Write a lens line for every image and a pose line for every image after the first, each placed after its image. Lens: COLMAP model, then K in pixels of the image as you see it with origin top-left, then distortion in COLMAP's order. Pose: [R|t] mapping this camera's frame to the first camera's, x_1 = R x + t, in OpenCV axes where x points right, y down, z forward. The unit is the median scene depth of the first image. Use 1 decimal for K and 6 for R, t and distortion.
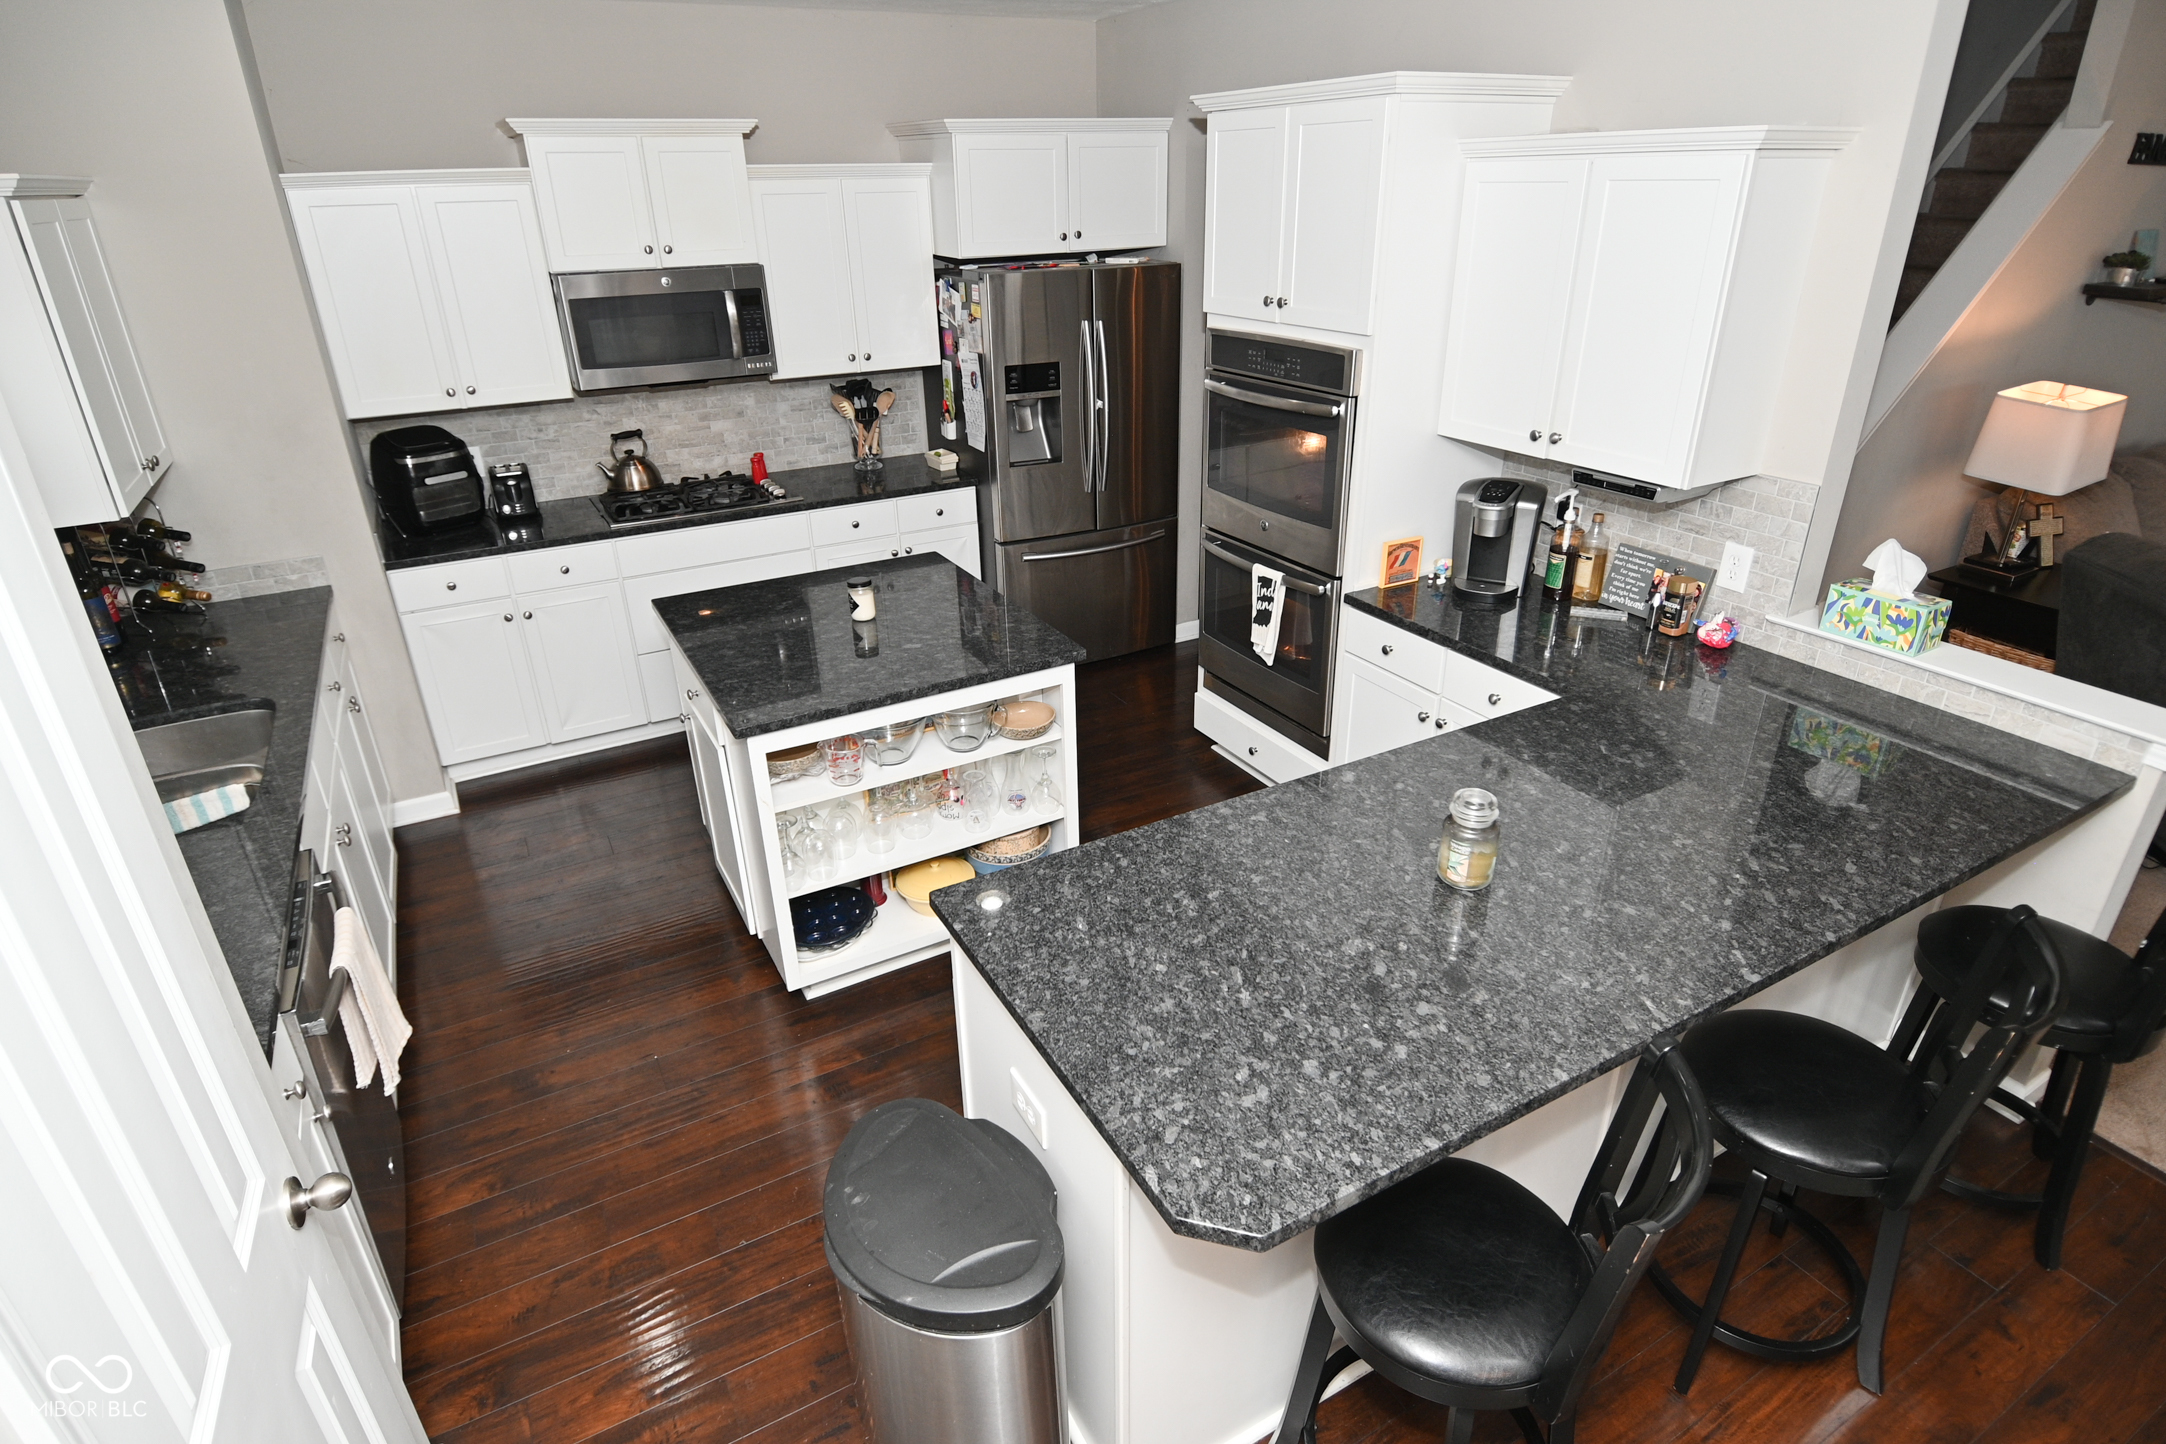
lens RADIAL K [[1148.2, 0, 1083.0], [0, 1148.2, 722.0], [0, 0, 1]] dist [0.019812, -0.031053]
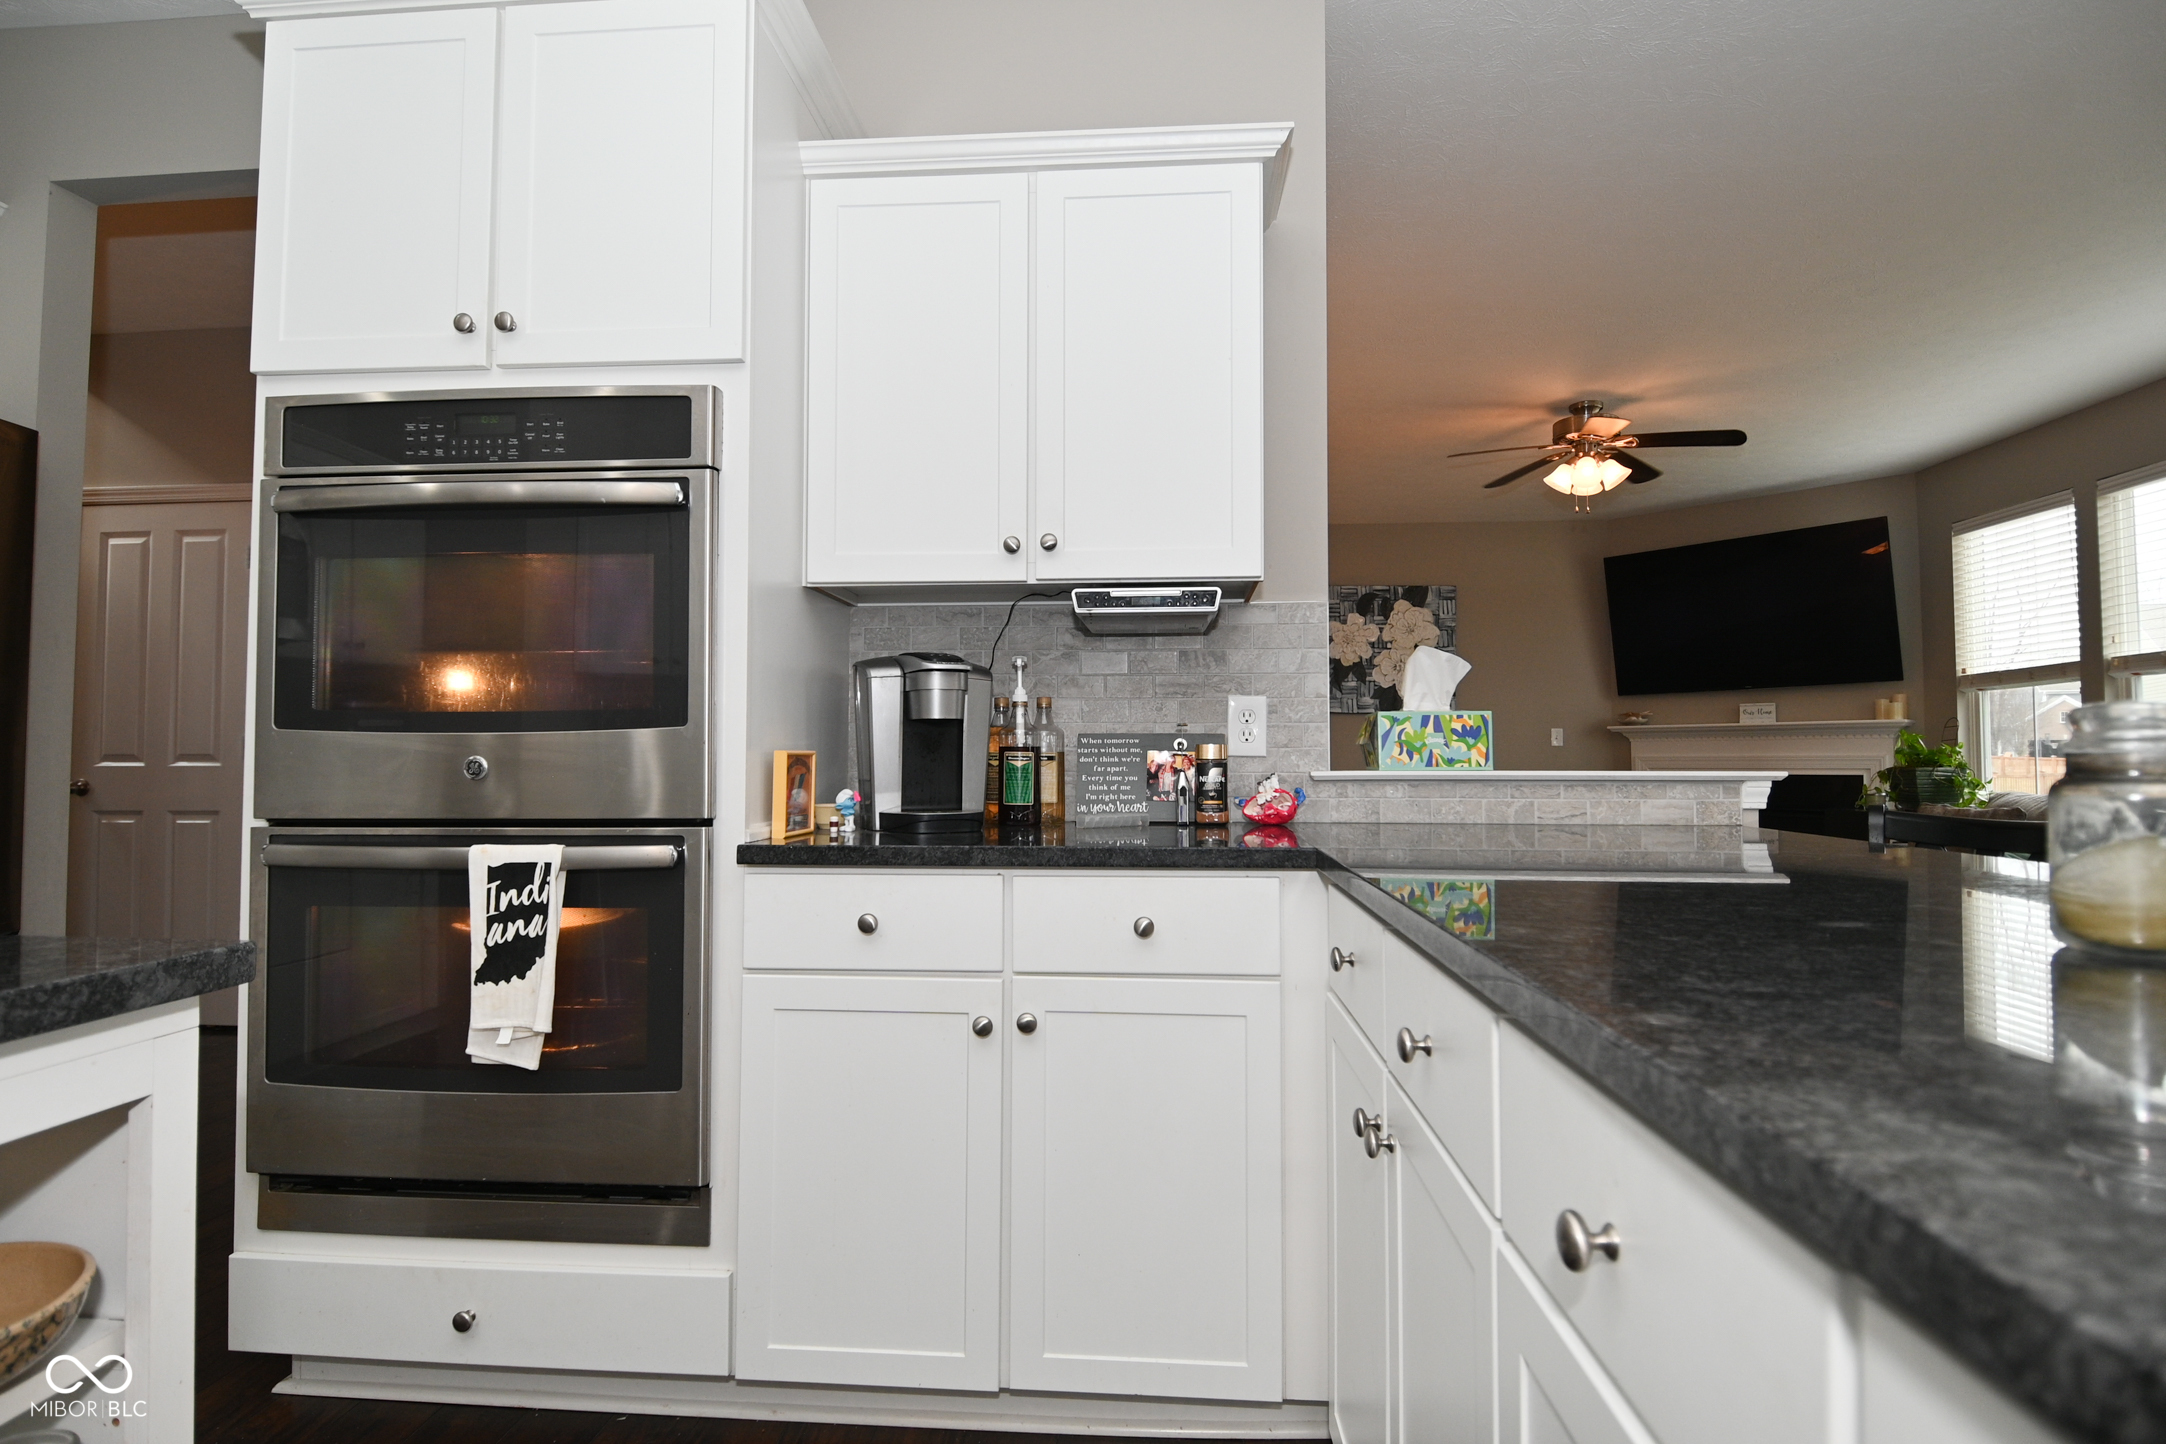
lens RADIAL K [[1127.7, 0, 1082.6], [0, 1127.7, 713.1], [0, 0, 1]] dist [0.000944, -0.015887]
pose [[0.537614, 0.054411, 0.841433, -0.087320], [0.349192, 0.893953, -0.280915, 0.021316], [-0.767487, 0.444846, 0.461602, 0.536310]]
